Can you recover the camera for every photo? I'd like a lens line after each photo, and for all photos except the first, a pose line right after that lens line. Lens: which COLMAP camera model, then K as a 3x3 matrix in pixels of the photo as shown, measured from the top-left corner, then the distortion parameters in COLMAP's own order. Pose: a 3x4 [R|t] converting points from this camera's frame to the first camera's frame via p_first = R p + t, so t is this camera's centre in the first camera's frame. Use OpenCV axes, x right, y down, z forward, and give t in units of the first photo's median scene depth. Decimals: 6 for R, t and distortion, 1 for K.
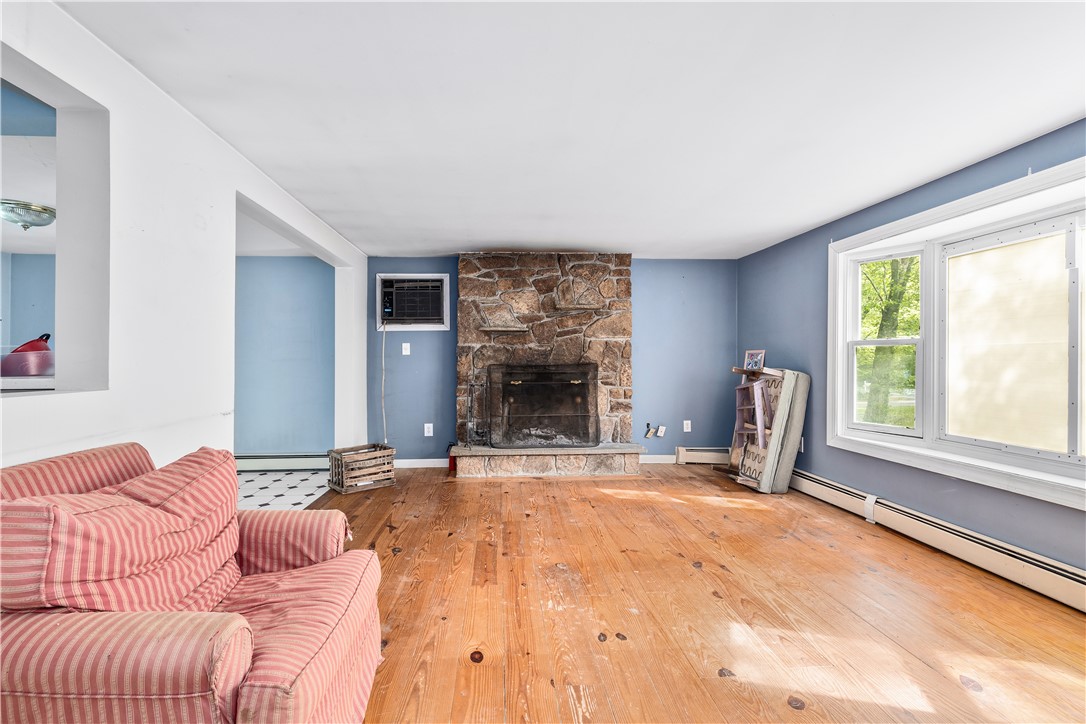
lens RADIAL K [[456.0, 0, 519.4], [0, 456.0, 357.1], [0, 0, 1]] dist [-0.001438, -0.000280]
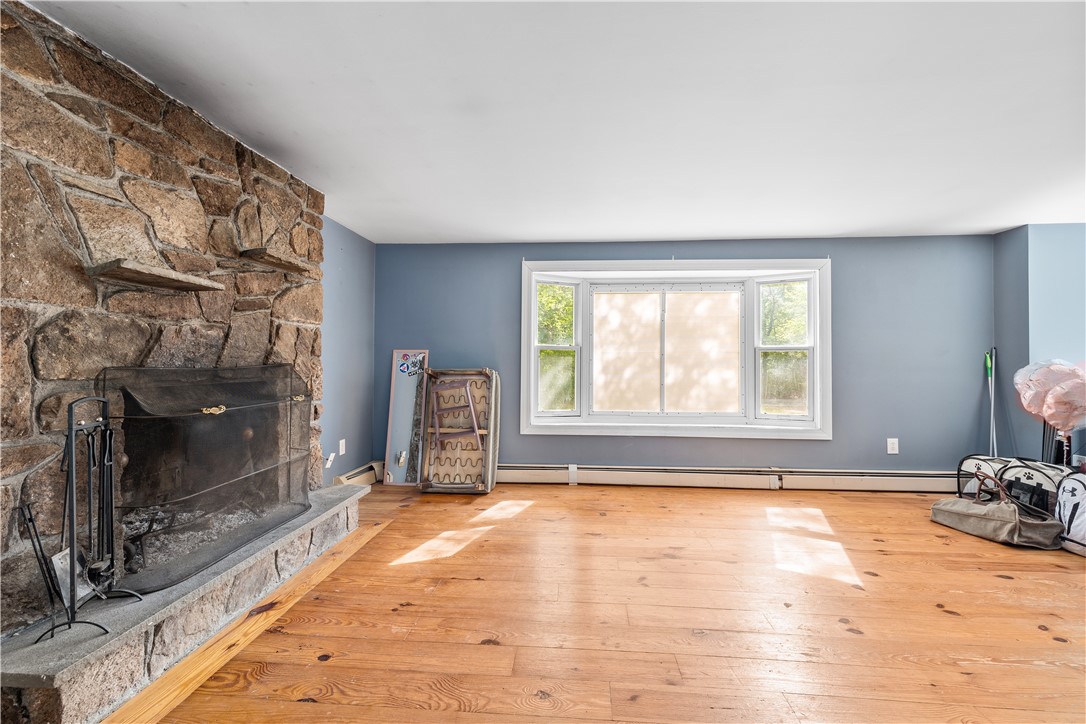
lens RADIAL K [[456.0, 0, 542.0], [0, 456.0, 363.3], [0, 0, 1]] dist [-0.001438, -0.000280]
pose [[0.134320, 0.001083, 0.990937, -0.364143], [-0.016342, 0.999866, 0.001123, 0.006567], [-0.990803, -0.016345, 0.134320, 0.610263]]
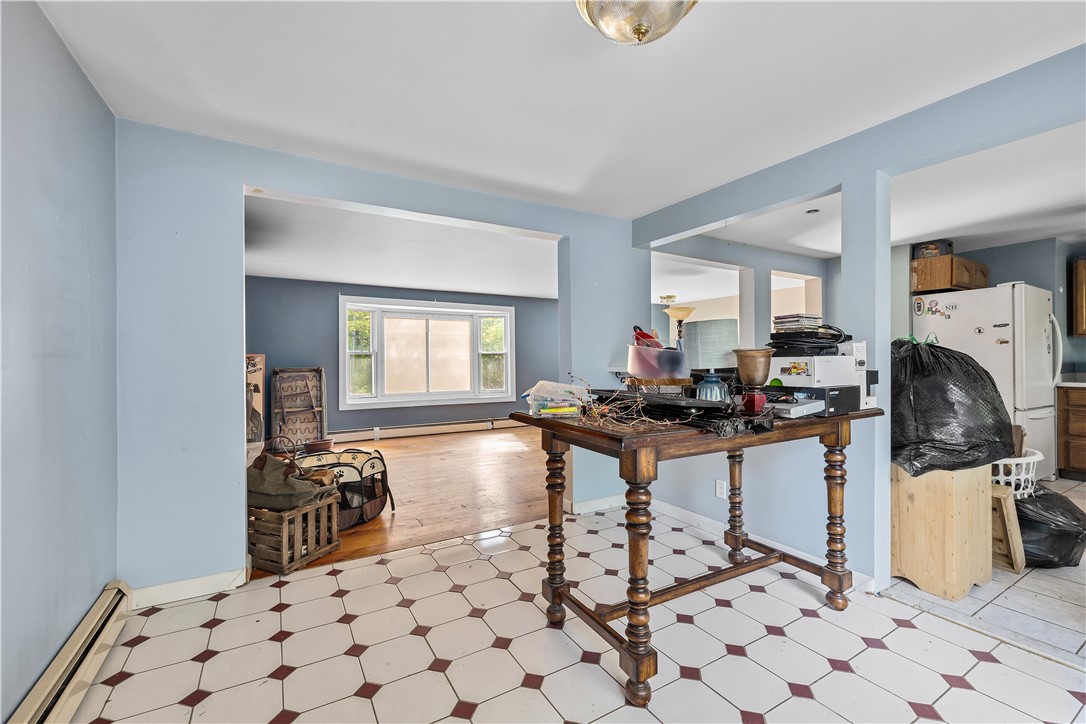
lens RADIAL K [[456.0, 0, 543.7], [0, 456.0, 363.0], [0, 0, 1]] dist [-0.001438, -0.000280]
pose [[-0.466260, 0.003749, 0.884640, -0.949079], [-0.005272, 0.999961, -0.007016, 0.013693], [-0.884632, -0.007935, -0.466222, 0.863782]]
